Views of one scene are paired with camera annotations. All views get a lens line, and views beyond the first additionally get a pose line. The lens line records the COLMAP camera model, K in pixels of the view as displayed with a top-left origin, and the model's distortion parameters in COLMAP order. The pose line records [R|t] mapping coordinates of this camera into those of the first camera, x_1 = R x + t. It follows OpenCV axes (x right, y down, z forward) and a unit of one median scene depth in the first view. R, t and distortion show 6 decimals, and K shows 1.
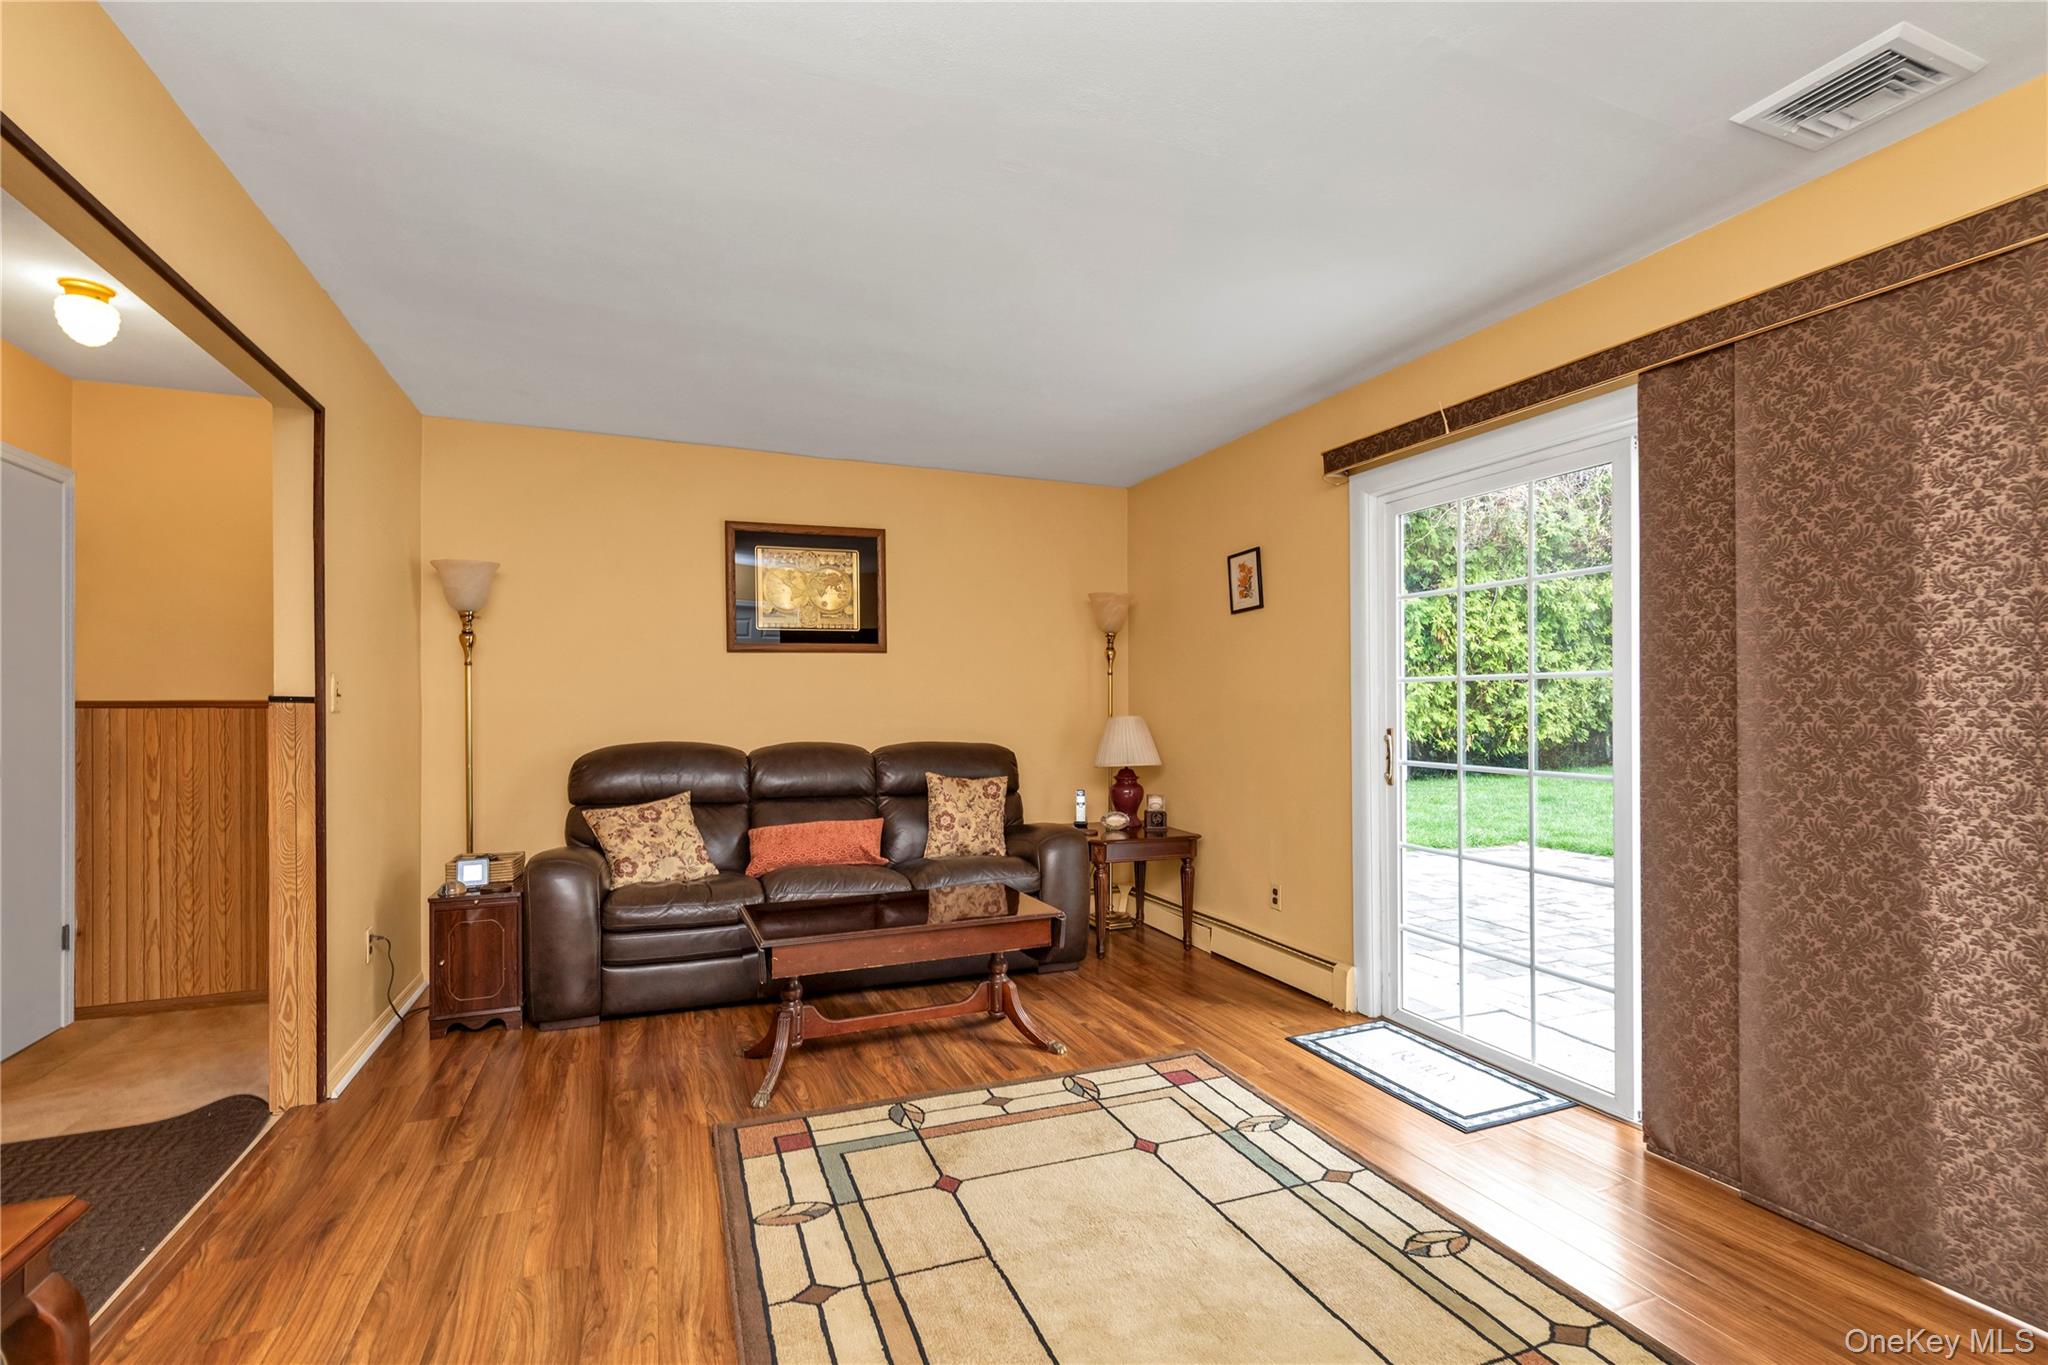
lens RADIAL K [[889.9, 0, 1014.3], [0, 889.9, 694.1], [0, 0, 1]] dist [-0.001776, -0.000265]
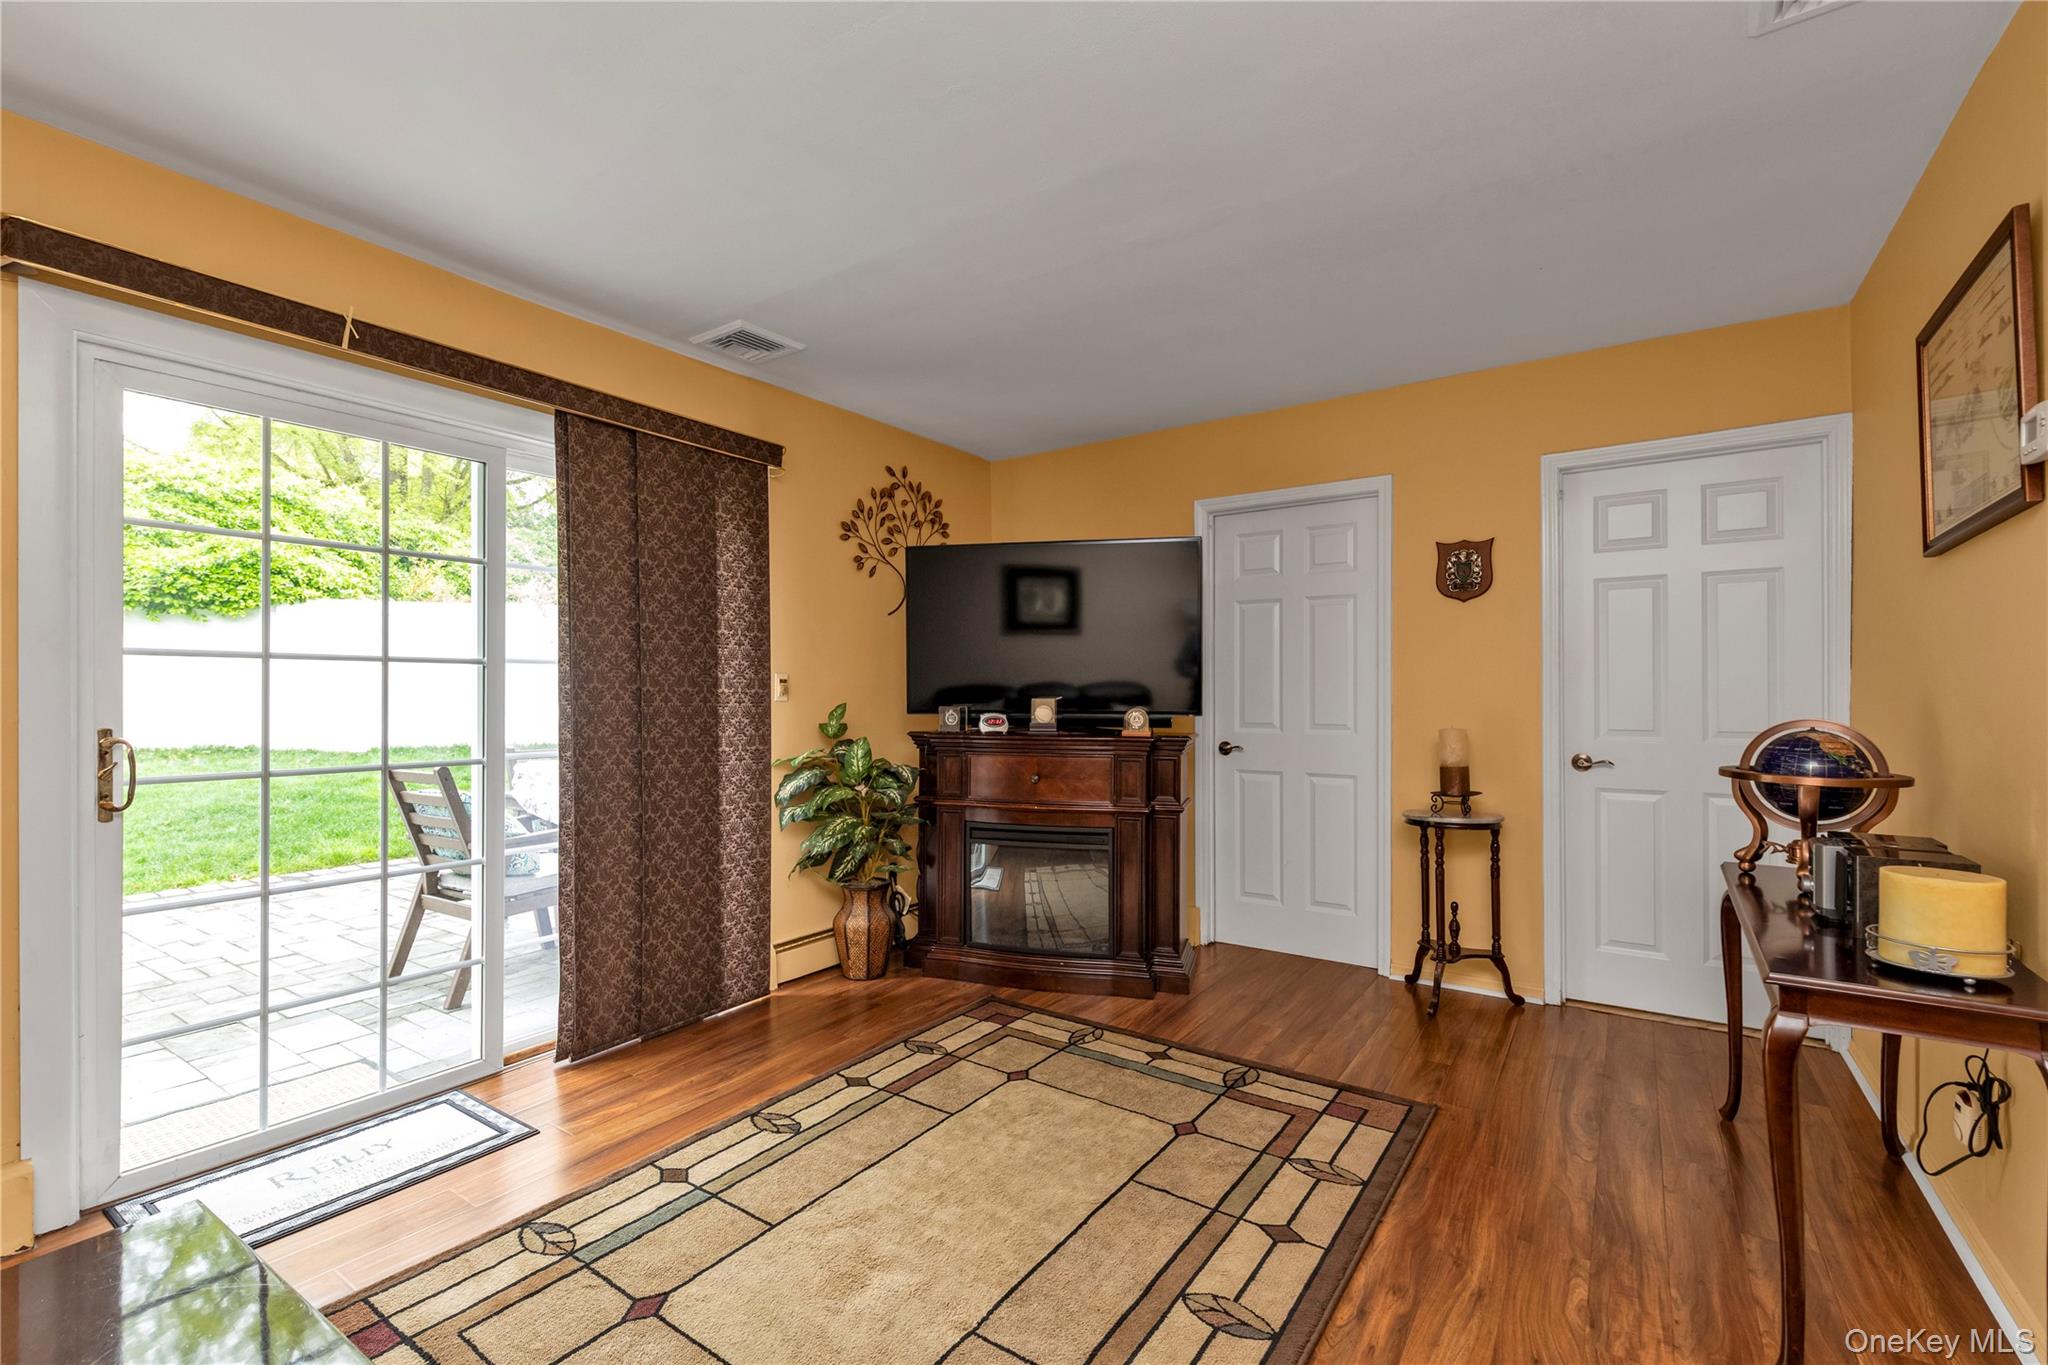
lens RADIAL K [[889.9, 0, 1020.3], [0, 889.9, 687.9], [0, 0, 1]] dist [-0.001776, -0.000265]
pose [[-0.548250, 0.000853, 0.836314, -0.586573], [-0.010633, 0.999912, -0.007990, 0.009181], [-0.836247, -0.013273, -0.548192, 1.084592]]
